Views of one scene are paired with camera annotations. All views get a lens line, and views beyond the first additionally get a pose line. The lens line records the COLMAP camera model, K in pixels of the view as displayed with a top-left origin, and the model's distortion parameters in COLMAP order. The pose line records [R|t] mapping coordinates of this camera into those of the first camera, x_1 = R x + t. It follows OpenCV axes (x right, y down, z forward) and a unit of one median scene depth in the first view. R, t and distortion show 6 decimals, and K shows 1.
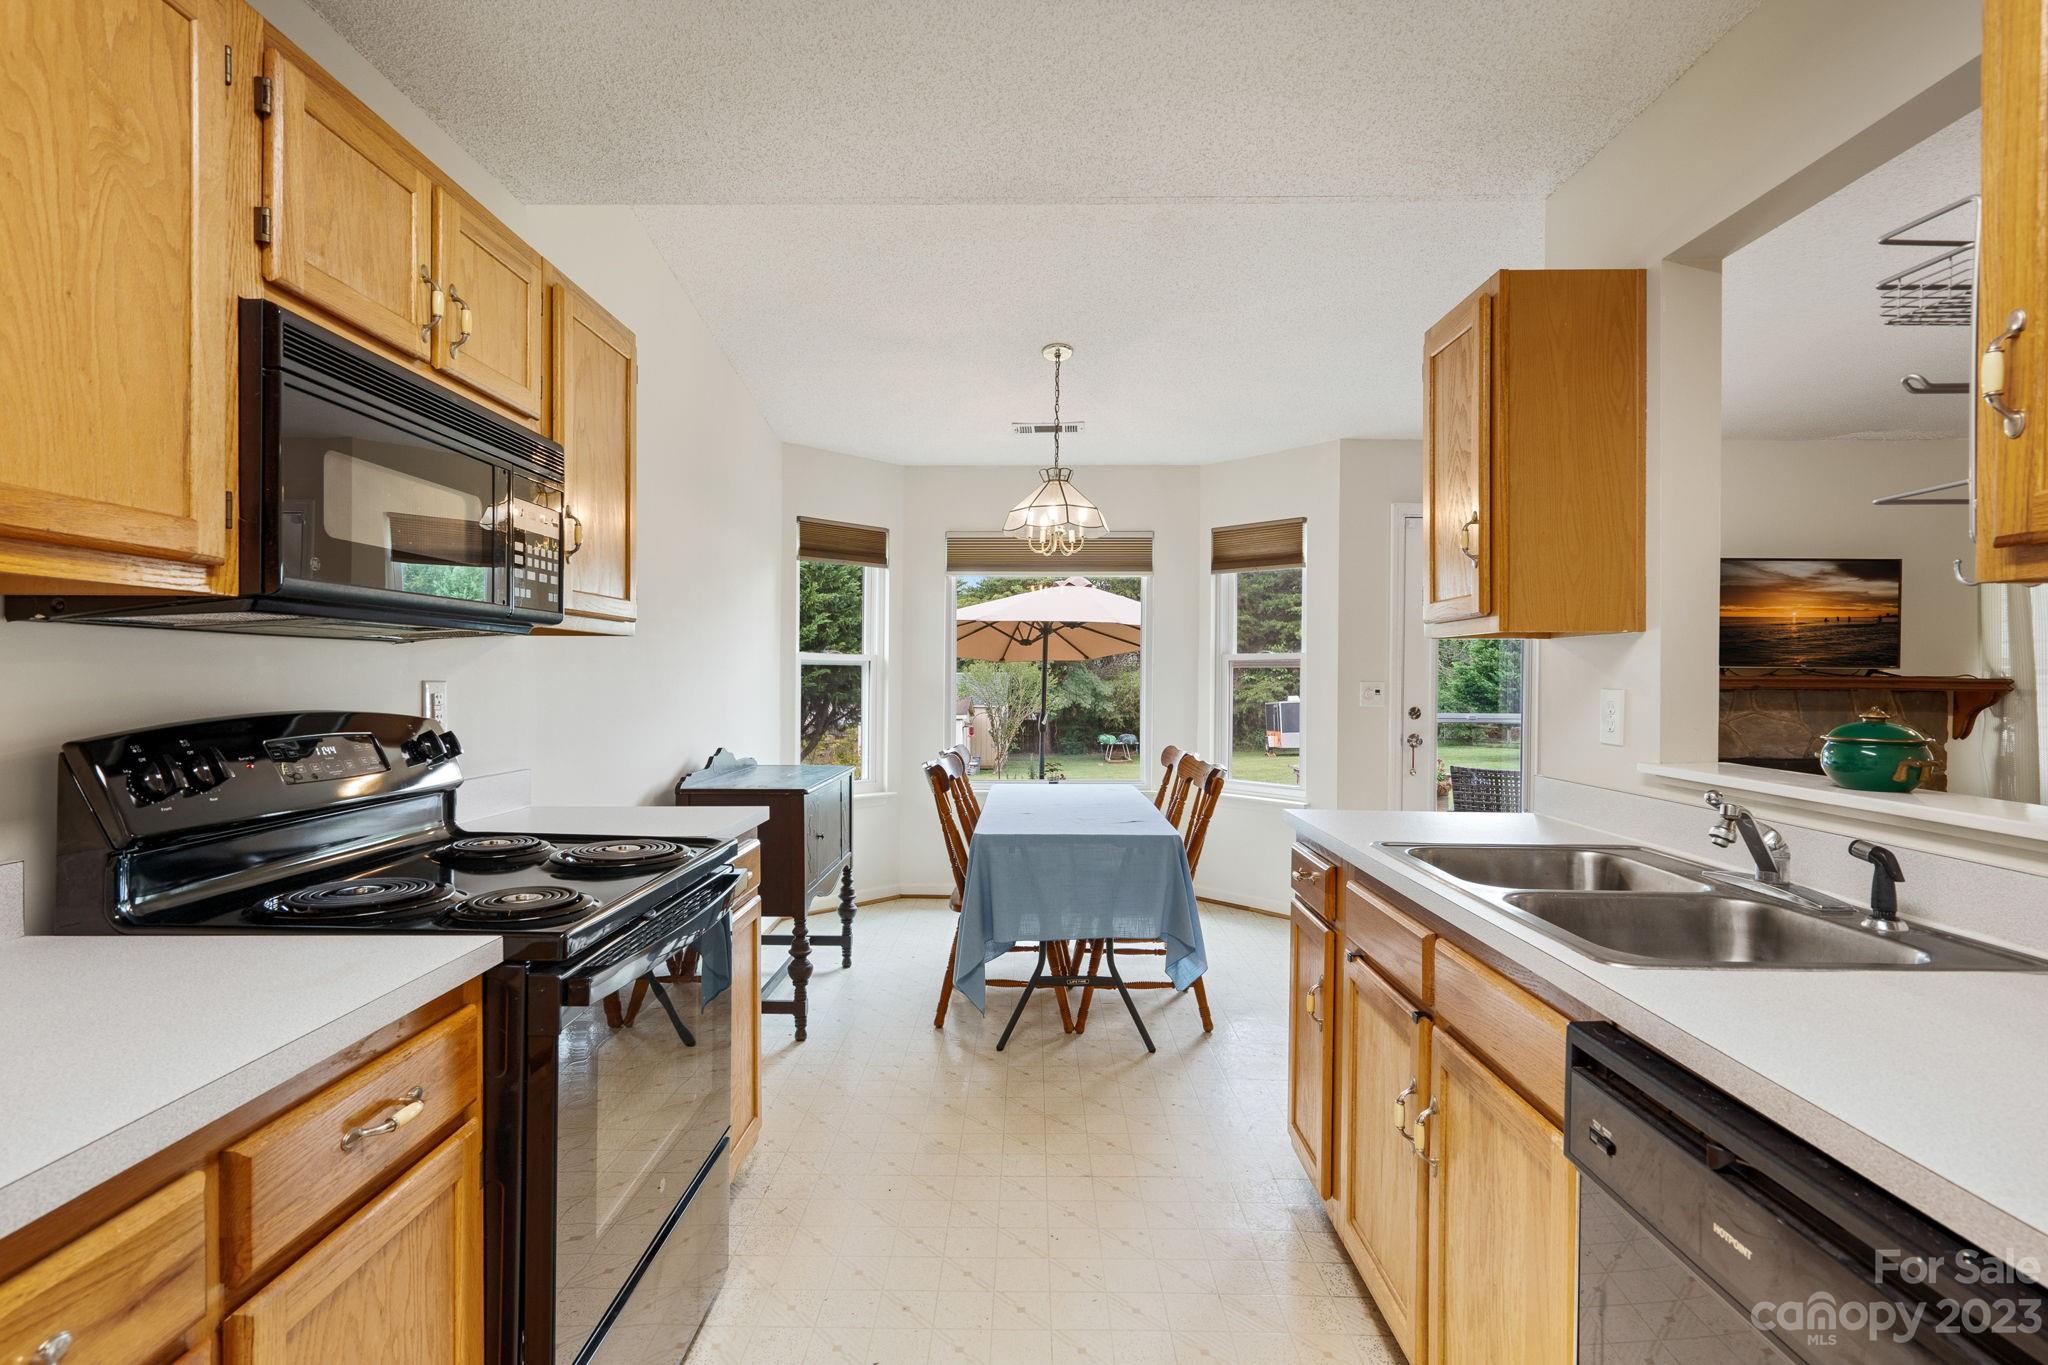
lens RADIAL K [[961.5, 0, 1024.0], [0, 961.5, 682.5], [0, 0, 1]] dist [-0.000173, 0.000025]
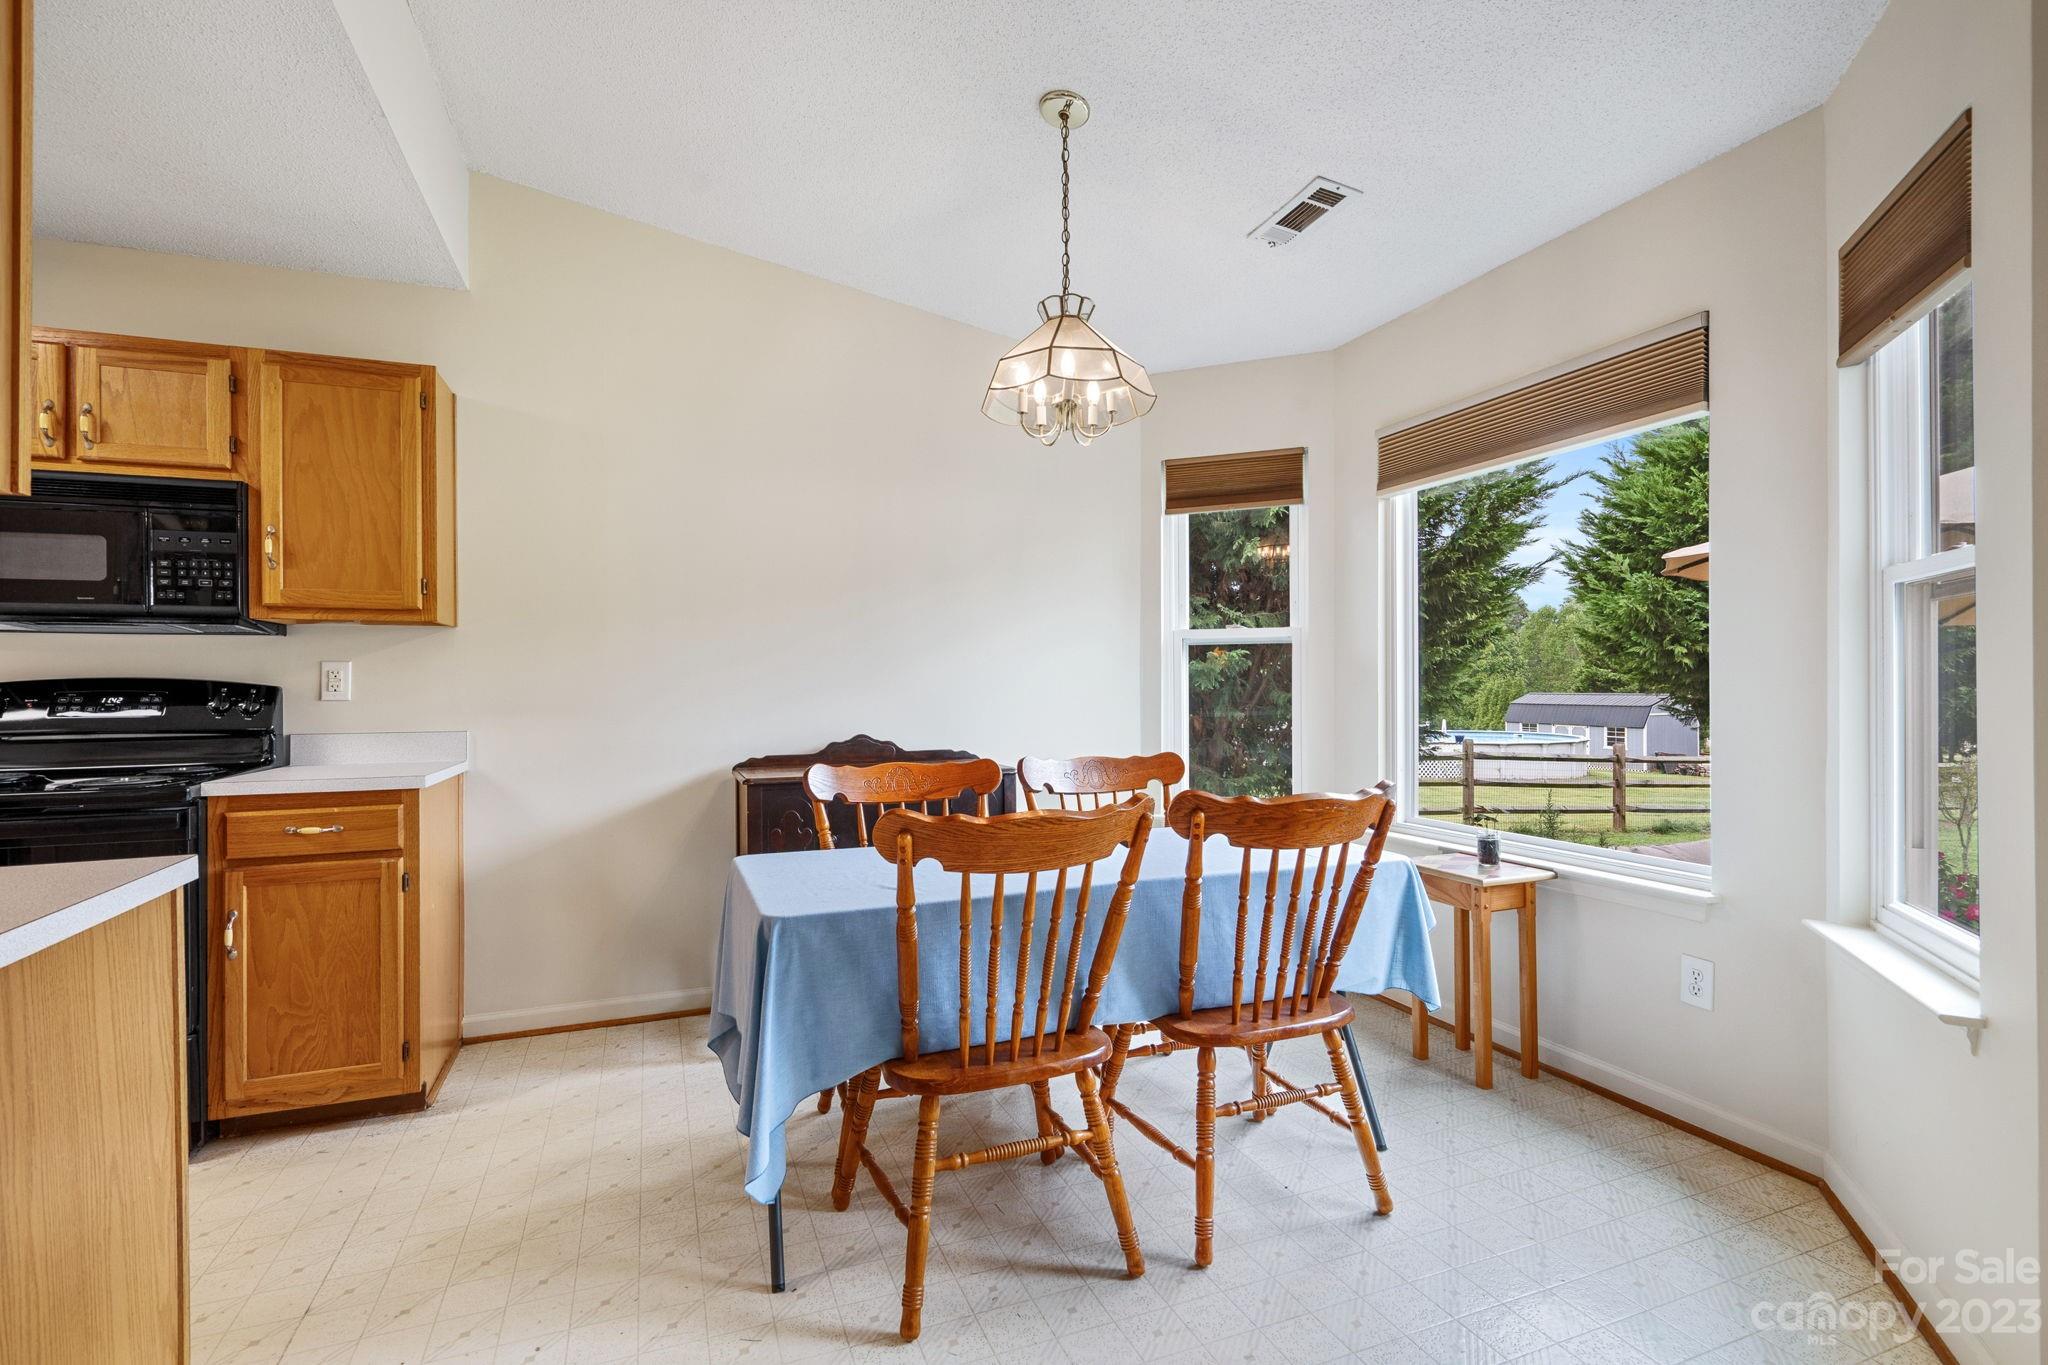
lens RADIAL K [[961.5, 0, 1024.0], [0, 961.5, 682.5], [0, 0, 1]] dist [-0.000173, 0.000025]
pose [[0.394175, -0.011279, -0.918966, 0.477384], [-0.004234, 0.999892, -0.014088, 0.026297], [0.919026, 0.009445, 0.394085, 0.612855]]
